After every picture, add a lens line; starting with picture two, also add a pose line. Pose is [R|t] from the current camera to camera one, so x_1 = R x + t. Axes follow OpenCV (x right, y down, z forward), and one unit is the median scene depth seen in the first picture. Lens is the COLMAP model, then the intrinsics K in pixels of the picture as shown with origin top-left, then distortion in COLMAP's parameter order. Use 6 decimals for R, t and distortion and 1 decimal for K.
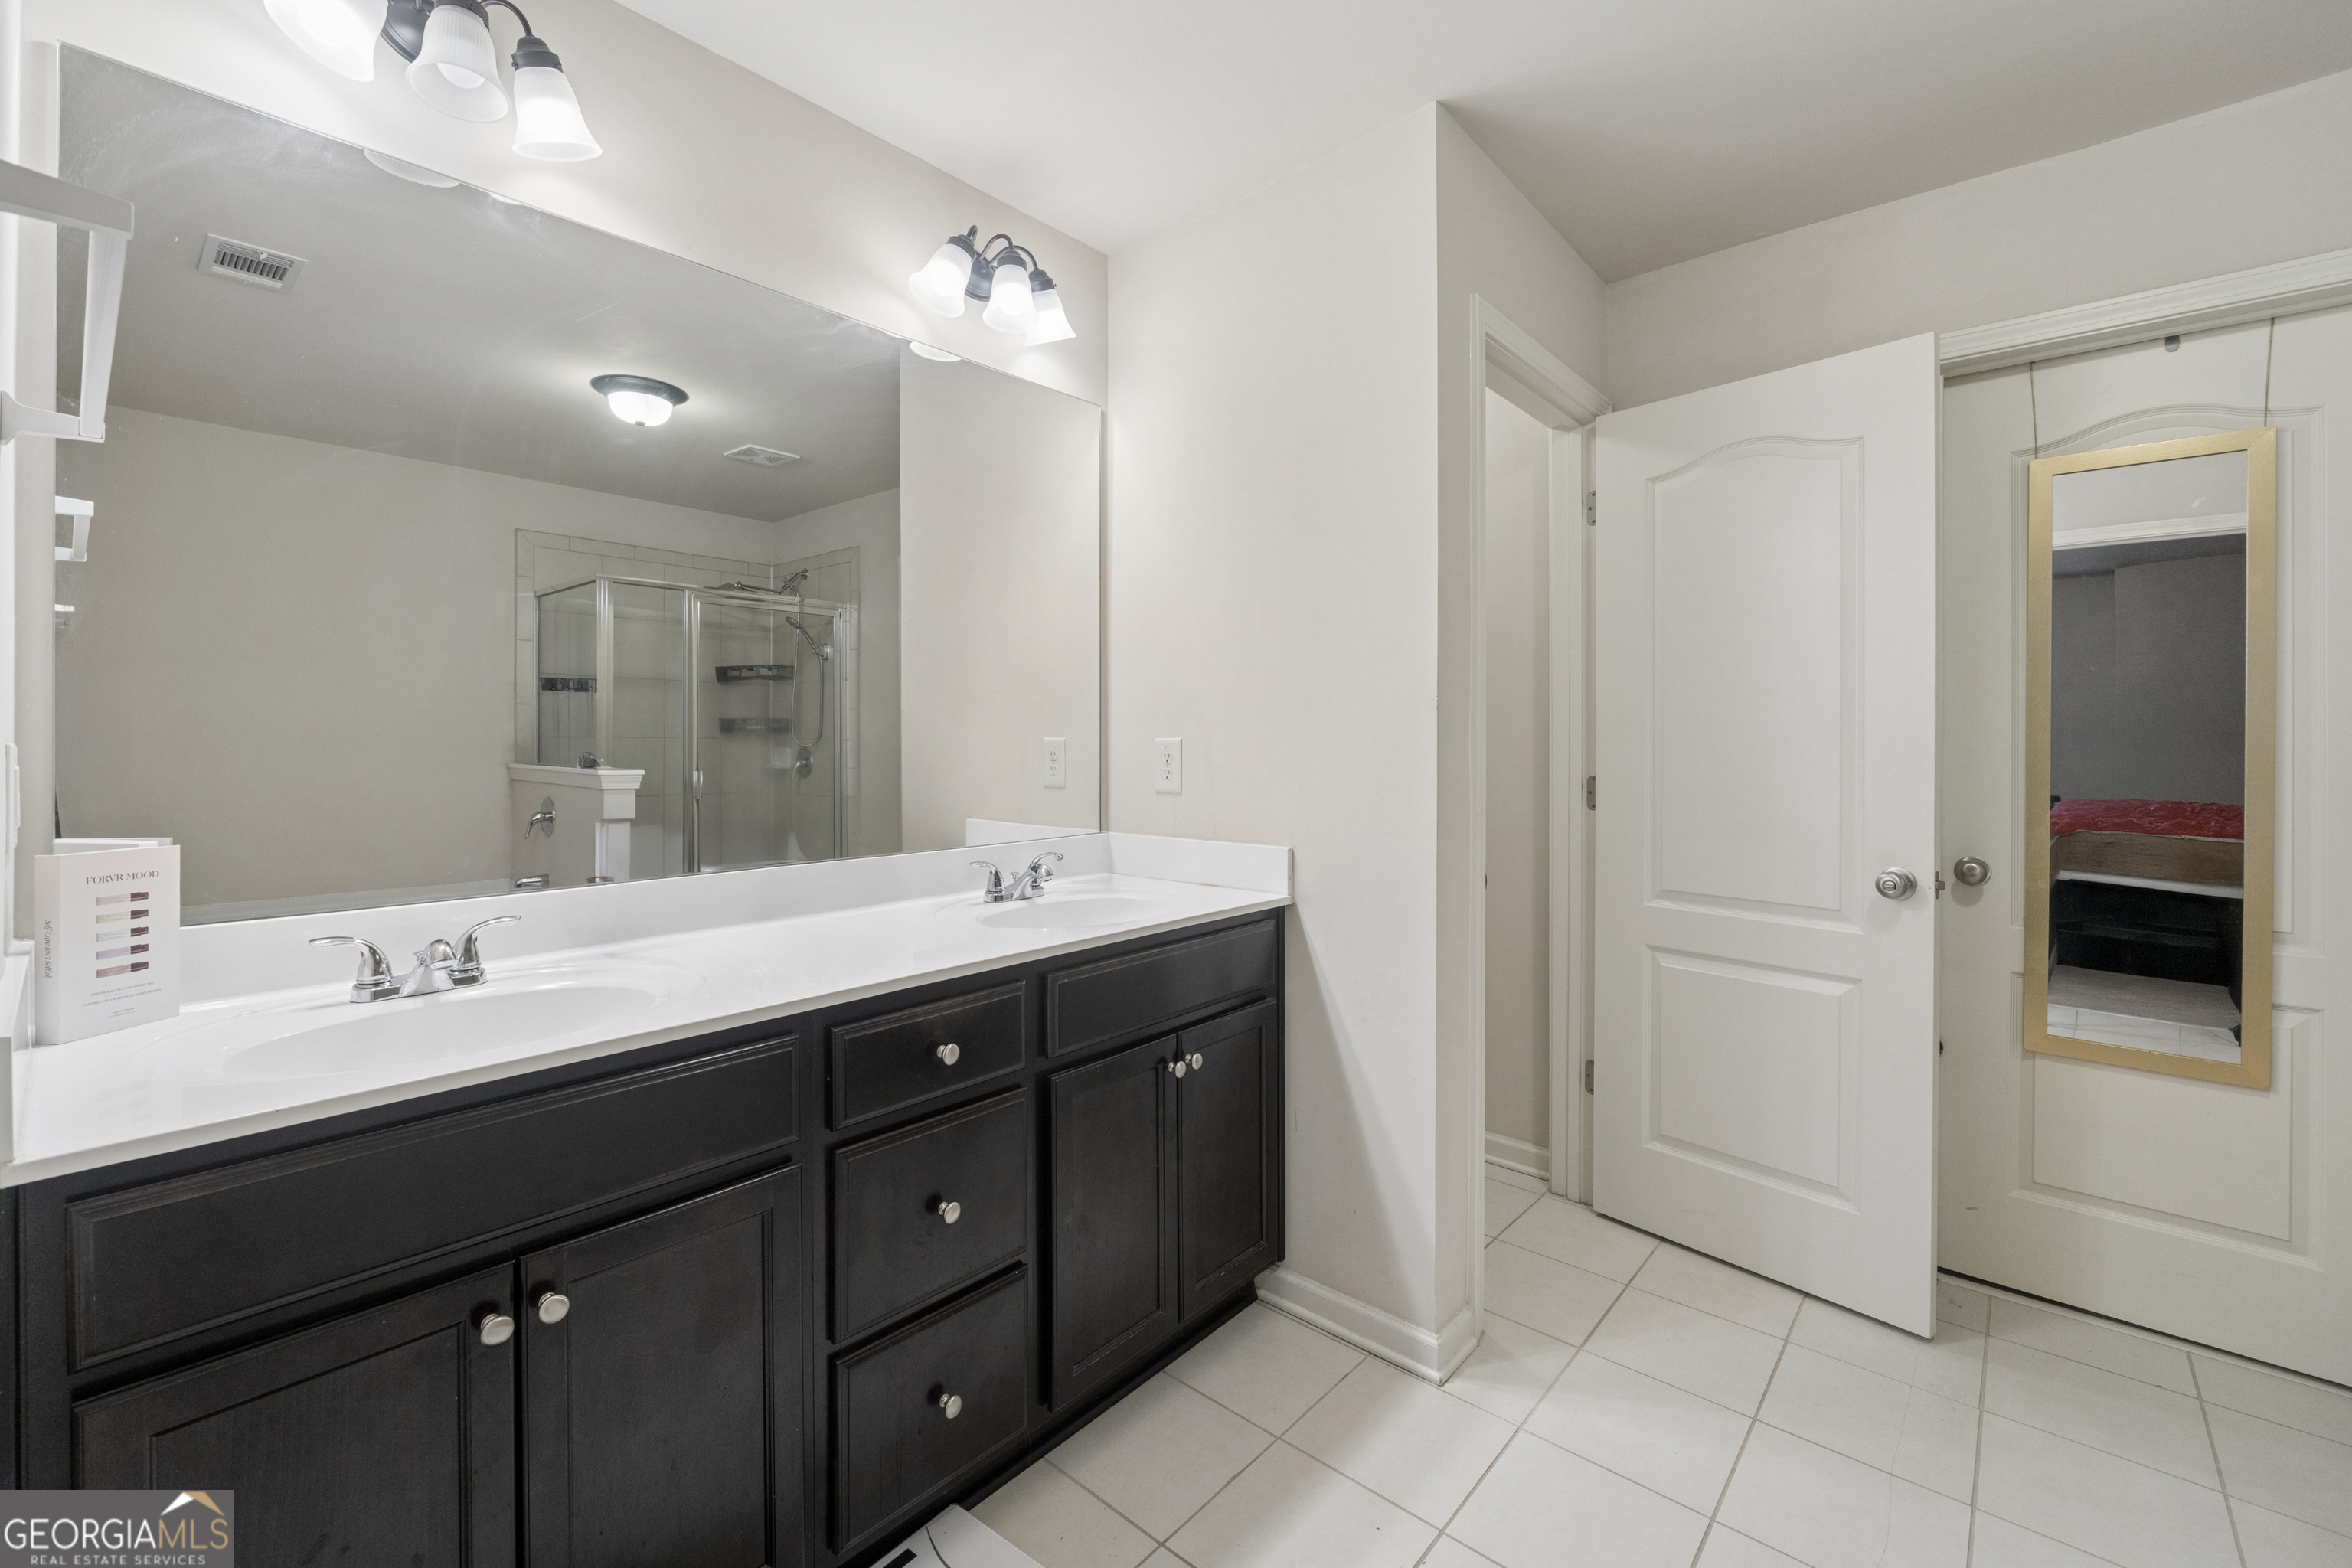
lens RADIAL K [[976.6, 0, 1163.4], [0, 976.6, 762.6], [0, 0, 1]] dist [-0.010417, -0.000267]
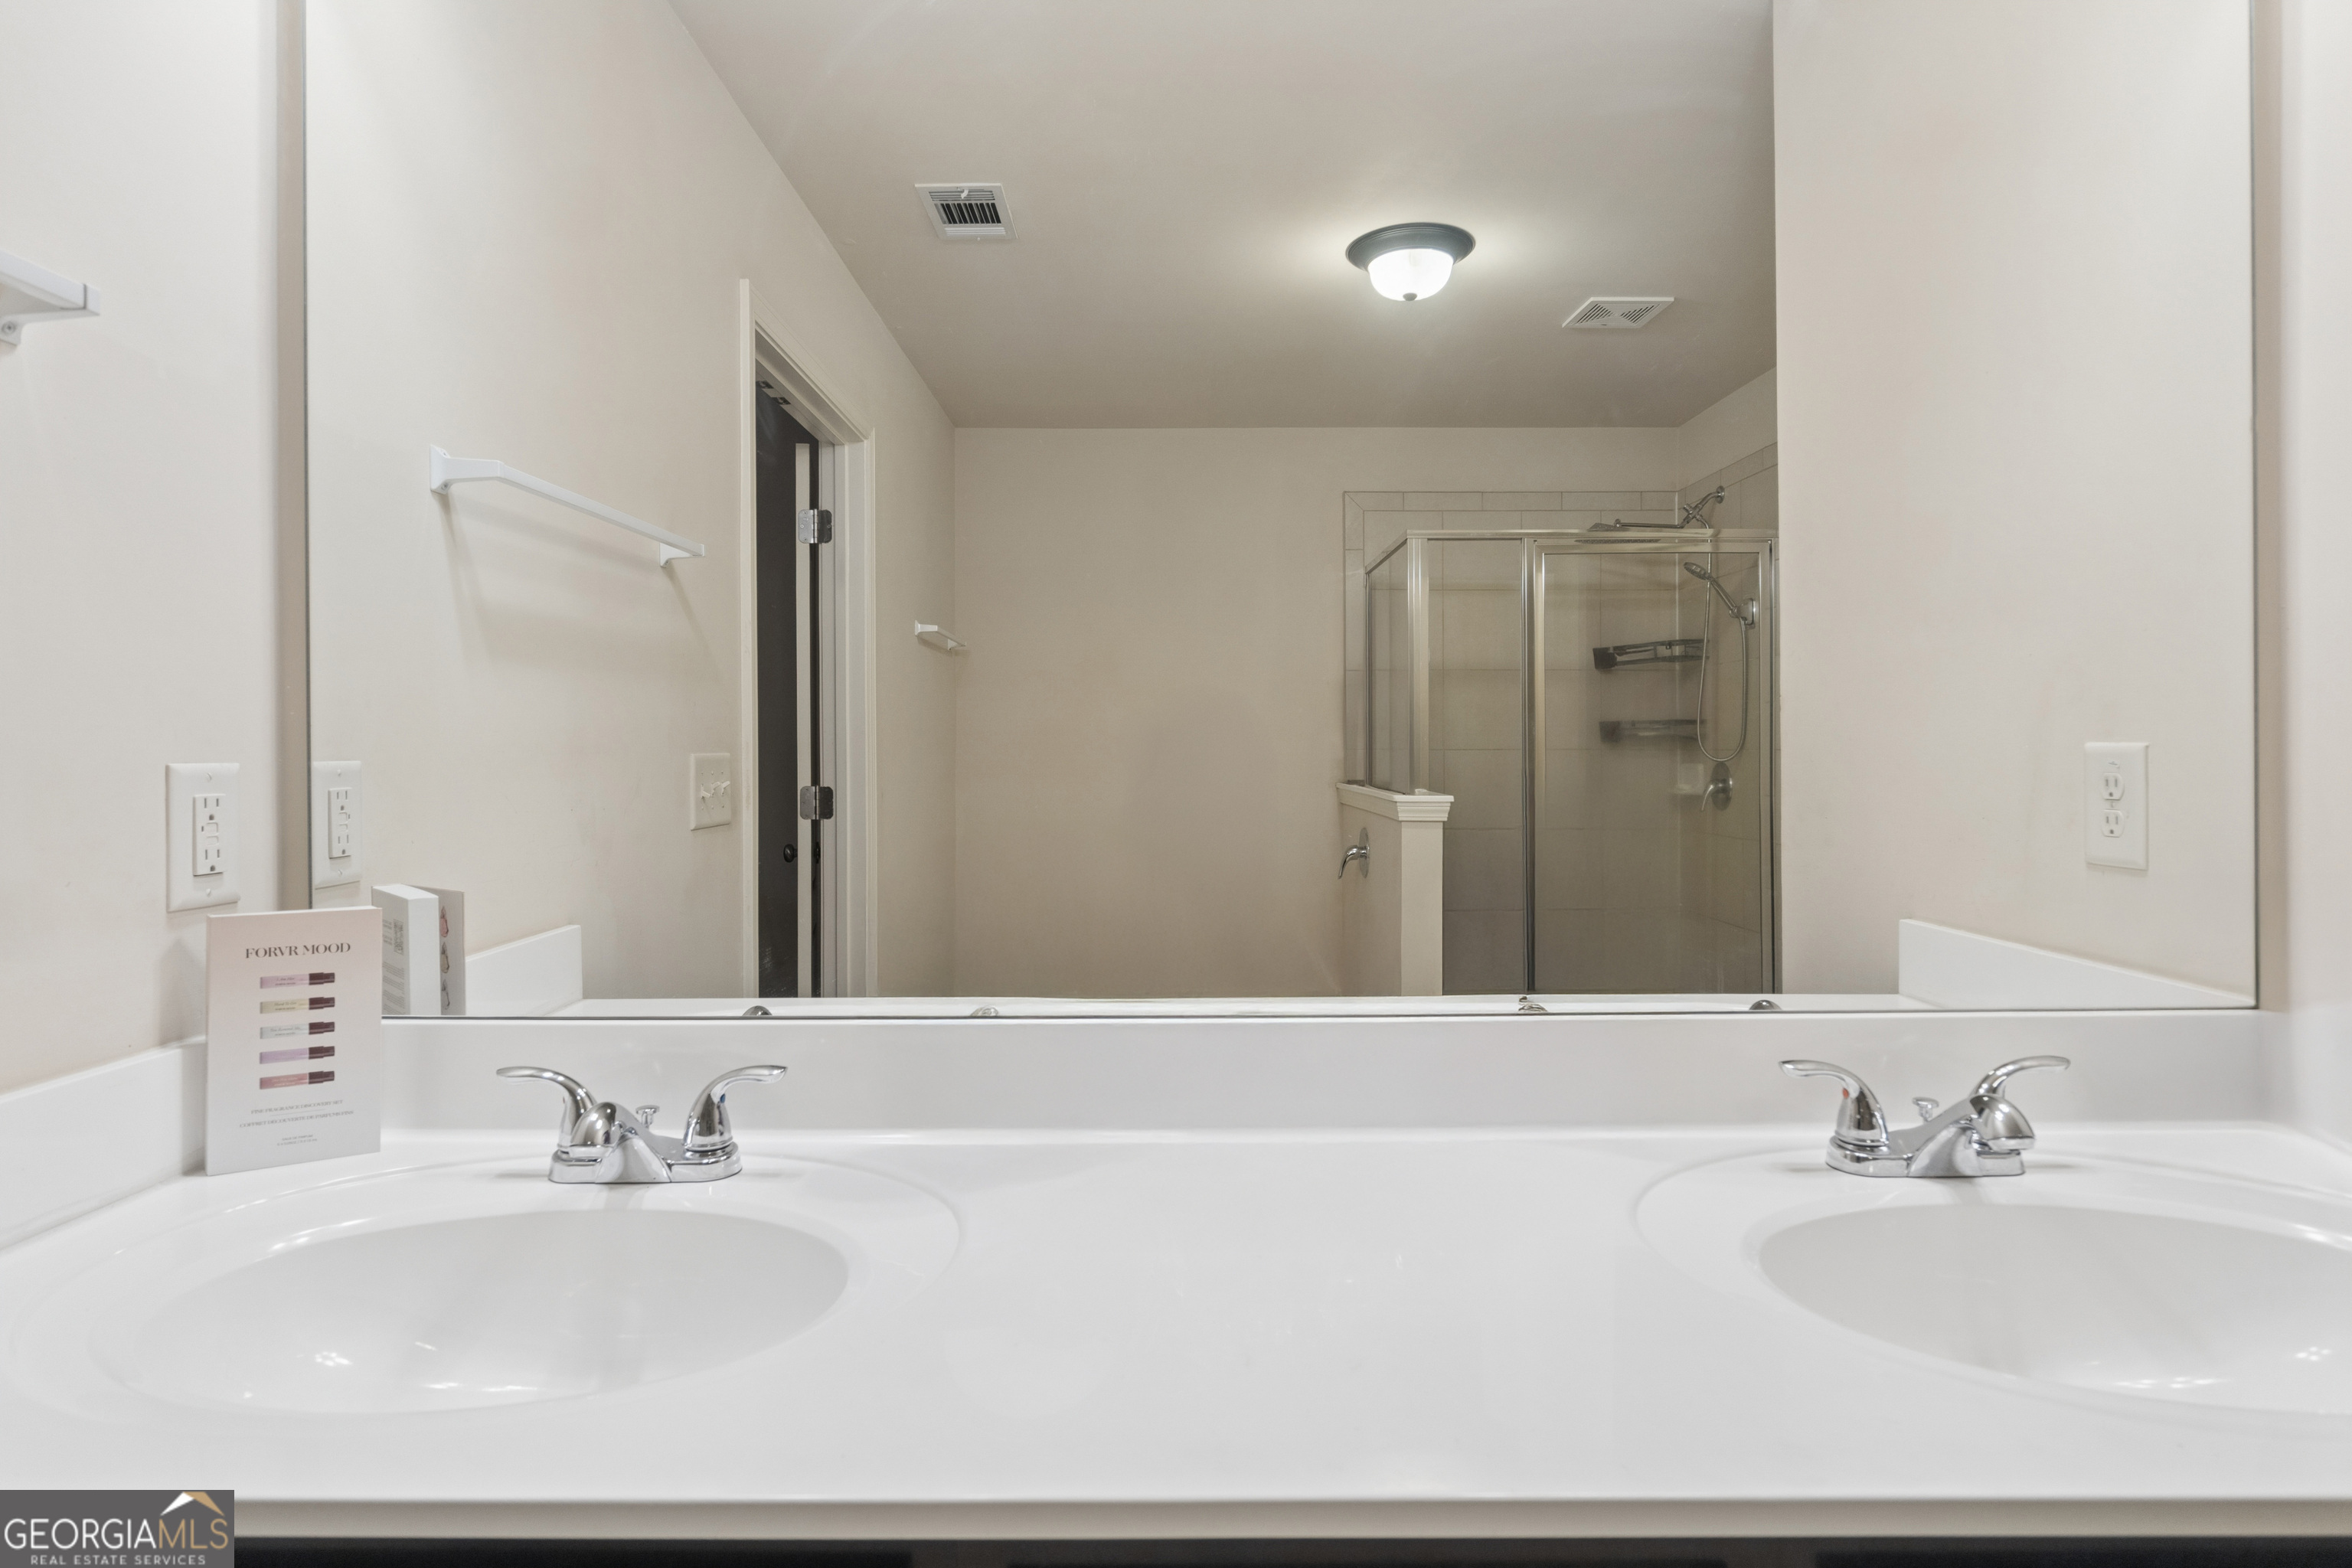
lens RADIAL K [[1227.5, 0, 1169.7], [0, 1227.5, 759.3], [0, 0, 1]] dist [-0.000845, -0.000184]
pose [[0.655622, -0.001635, -0.755087, 0.011596], [-0.011553, 0.999859, -0.012196, -0.007503], [0.755001, 0.016719, 0.655511, 0.353278]]
